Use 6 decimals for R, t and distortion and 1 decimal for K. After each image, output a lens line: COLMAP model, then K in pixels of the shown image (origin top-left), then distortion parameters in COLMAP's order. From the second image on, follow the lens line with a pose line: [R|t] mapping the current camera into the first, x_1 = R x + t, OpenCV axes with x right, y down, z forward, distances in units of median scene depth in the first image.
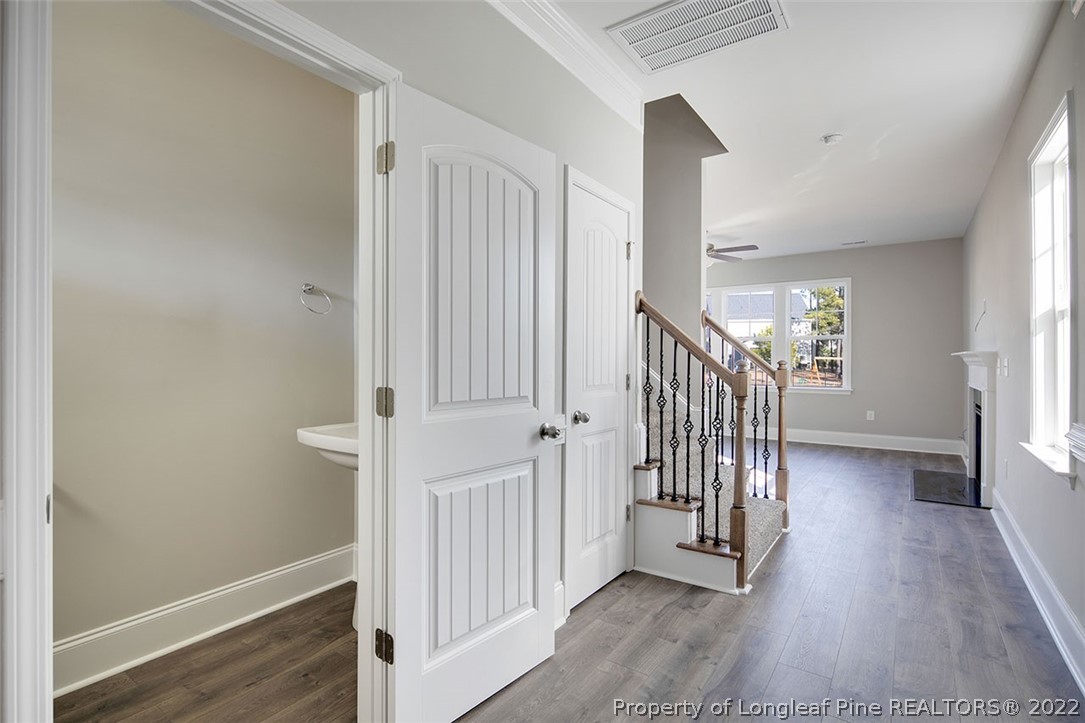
lens RADIAL K [[528.1, 0, 538.0], [0, 528.1, 356.9], [0, 0, 1]] dist [0.001986, -0.001437]
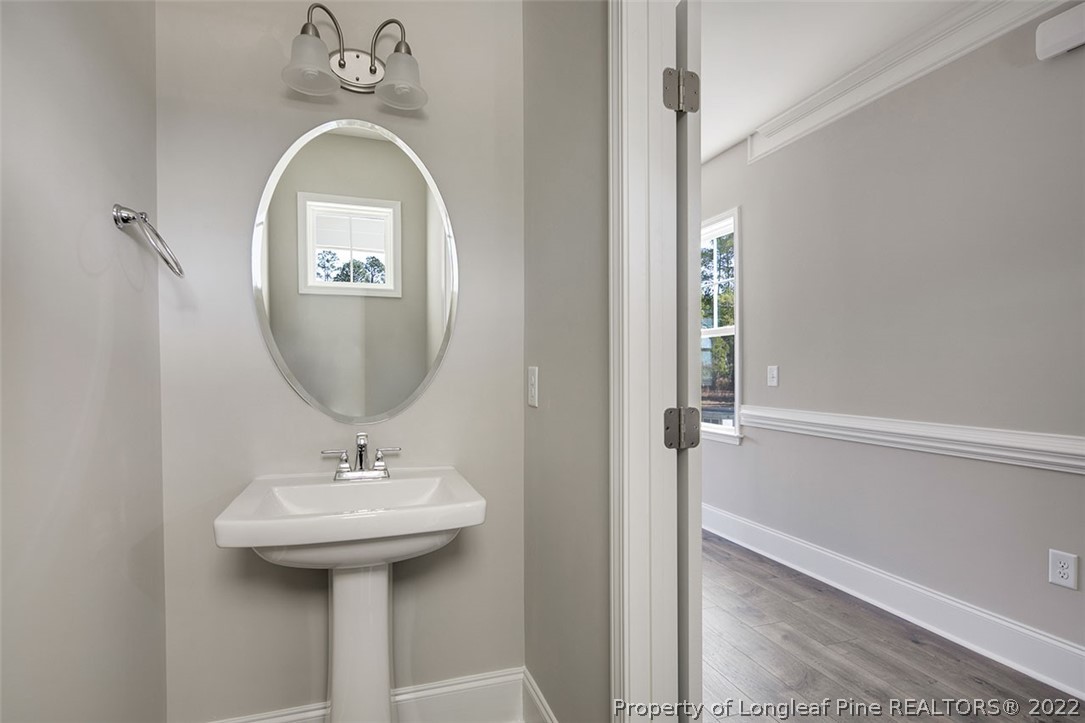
lens RADIAL K [[528.1, 0, 541.6], [0, 528.1, 363.5], [0, 0, 1]] dist [0.001986, -0.001437]
pose [[0.576102, 0.004062, 0.817368, -0.533307], [0.001787, 0.999979, -0.006229, 0.000655], [-0.817376, 0.005049, 0.576082, 0.396098]]
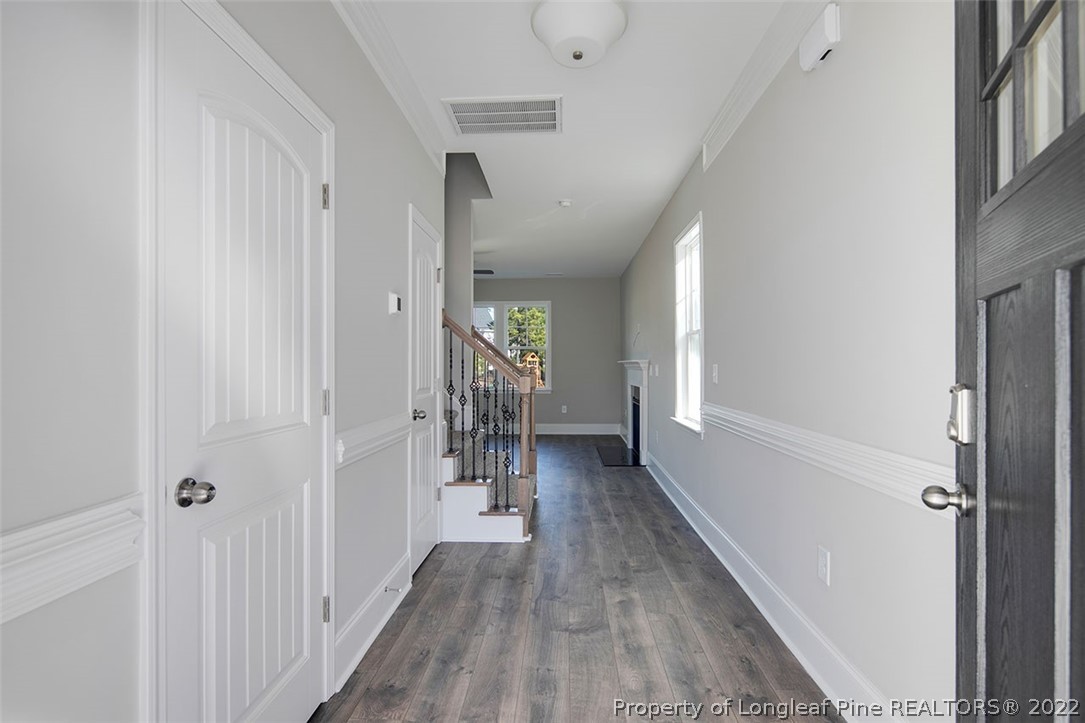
lens RADIAL K [[528.1, 0, 542.1], [0, 528.1, 364.7], [0, 0, 1]] dist [0.001986, -0.001437]
pose [[0.841554, -0.002194, 0.540169, -0.272238], [0.001891, 0.999998, 0.001115, 0.001296], [-0.540170, 0.000083, 0.841556, -0.130089]]
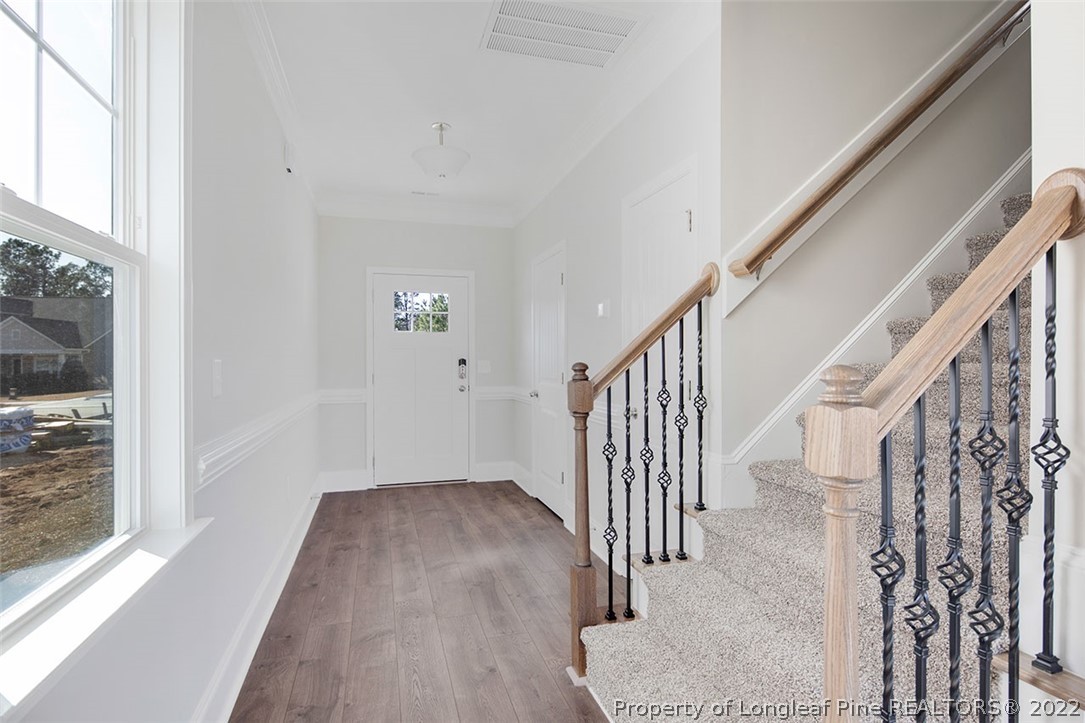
lens RADIAL K [[528.1, 0, 539.3], [0, 528.1, 361.8], [0, 0, 1]] dist [0.001986, -0.001437]
pose [[-0.615528, 0.000352, -0.788115, 0.928031], [0.002029, 0.999997, -0.001138, 0.004547], [0.788112, -0.002300, -0.615527, 1.307193]]
